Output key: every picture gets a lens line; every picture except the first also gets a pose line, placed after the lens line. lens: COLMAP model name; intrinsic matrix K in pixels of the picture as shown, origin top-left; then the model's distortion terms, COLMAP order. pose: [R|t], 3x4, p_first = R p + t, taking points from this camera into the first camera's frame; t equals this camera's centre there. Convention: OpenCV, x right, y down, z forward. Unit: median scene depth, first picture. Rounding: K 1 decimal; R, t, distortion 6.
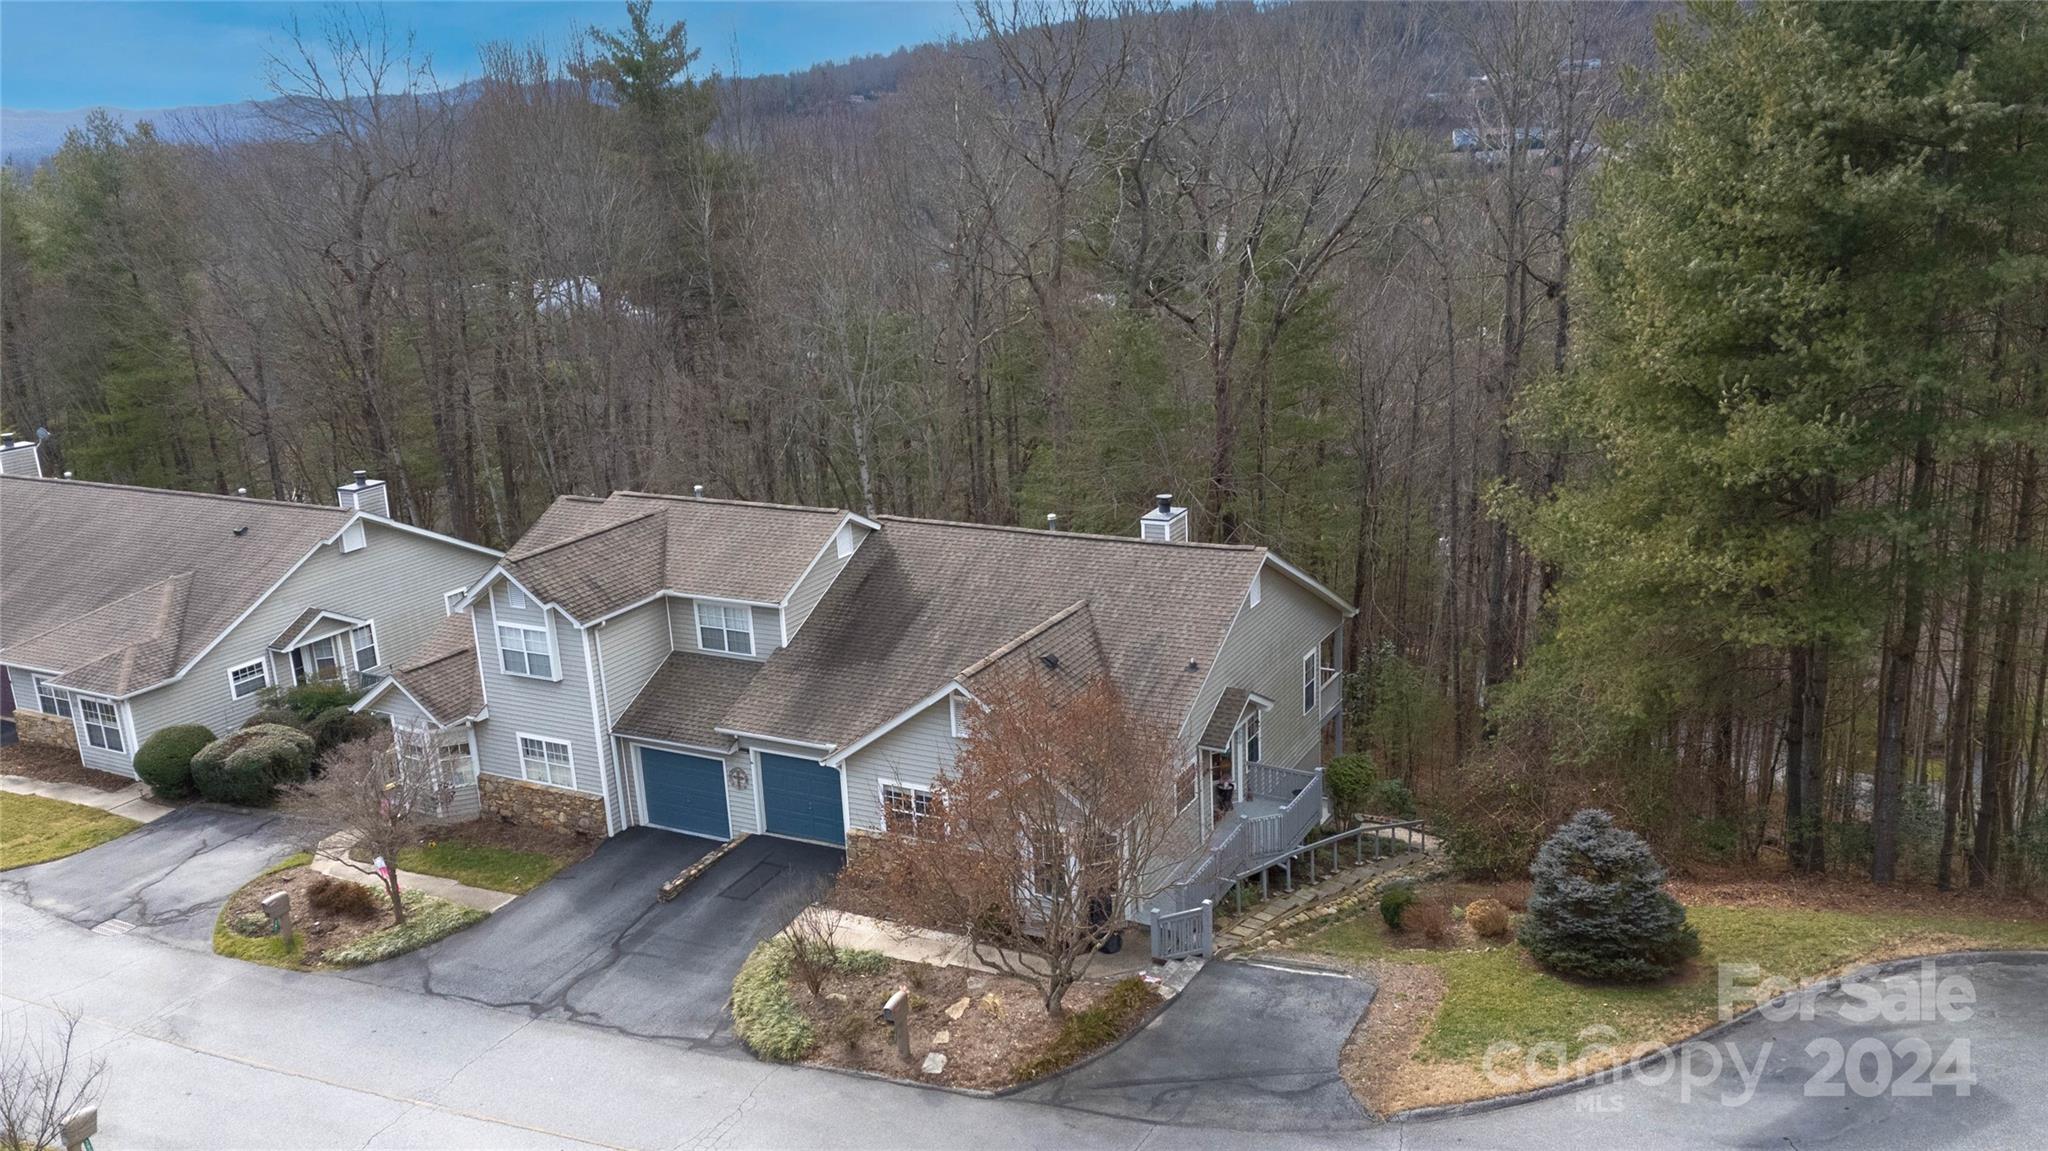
lens RADIAL K [[1652.1, 0, 999.6], [0, 1652.1, 570.0], [0, 0, 1]] dist [0.156726, -0.219598]
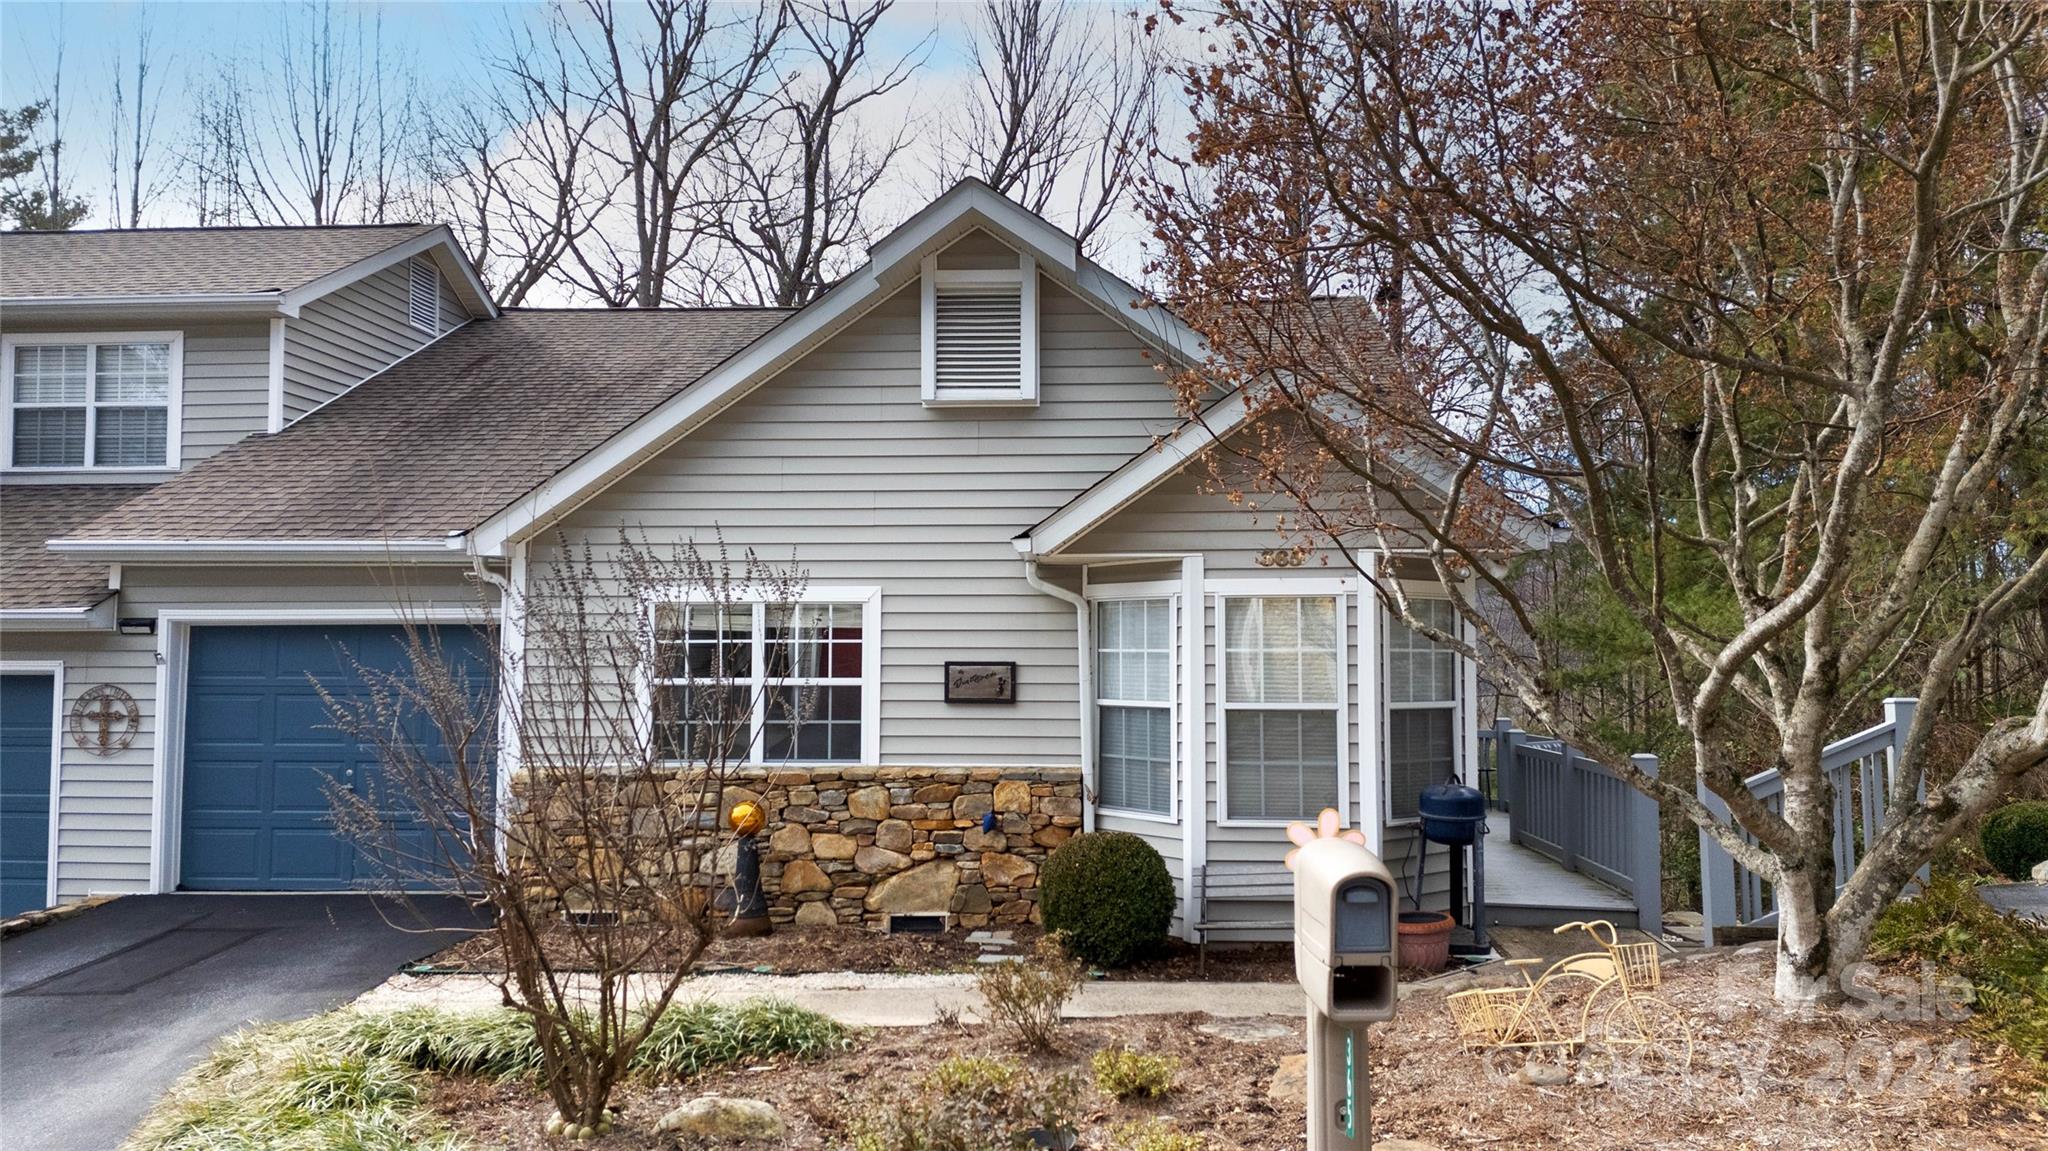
lens RADIAL K [[1487.1, 0, 1024.0], [0, 1487.1, 575.5], [0, 0, 1]] dist [0.111817, -0.143680]
pose [[0.905710, 0.074816, 0.417243, -0.117411], [0.067392, 0.946369, -0.315982, 0.203658], [-0.418506, 0.314307, 0.852094, 0.642187]]
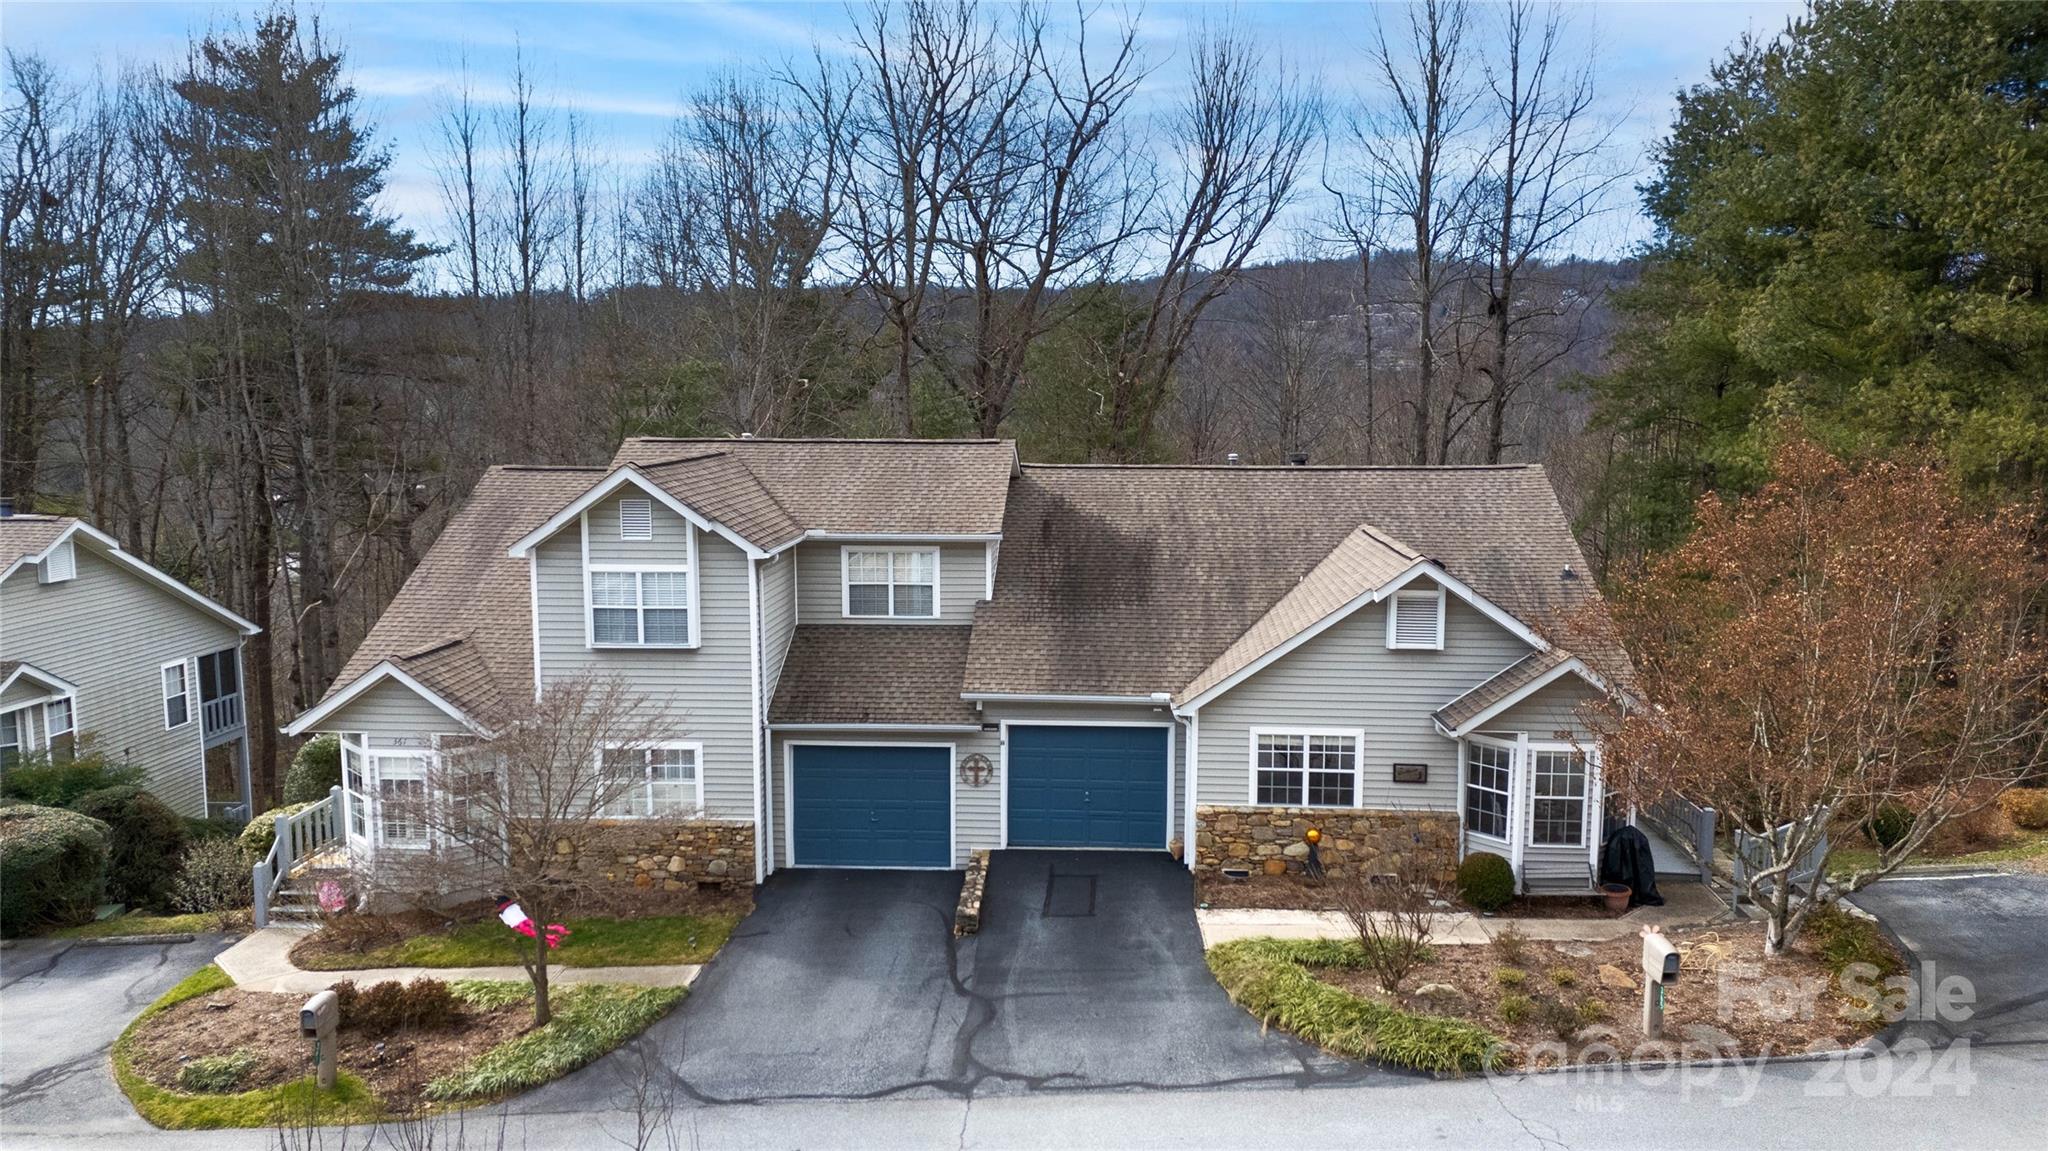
lens RADIAL K [[1487.1, 0, 1024.0], [0, 1487.1, 575.5], [0, 0, 1]] dist [0.111817, -0.143680]
pose [[0.898757, 0.001155, 0.438446, -0.412361], [0.068402, 0.987383, -0.142817, 0.133450], [-0.433079, 0.158348, 0.887338, 0.403619]]
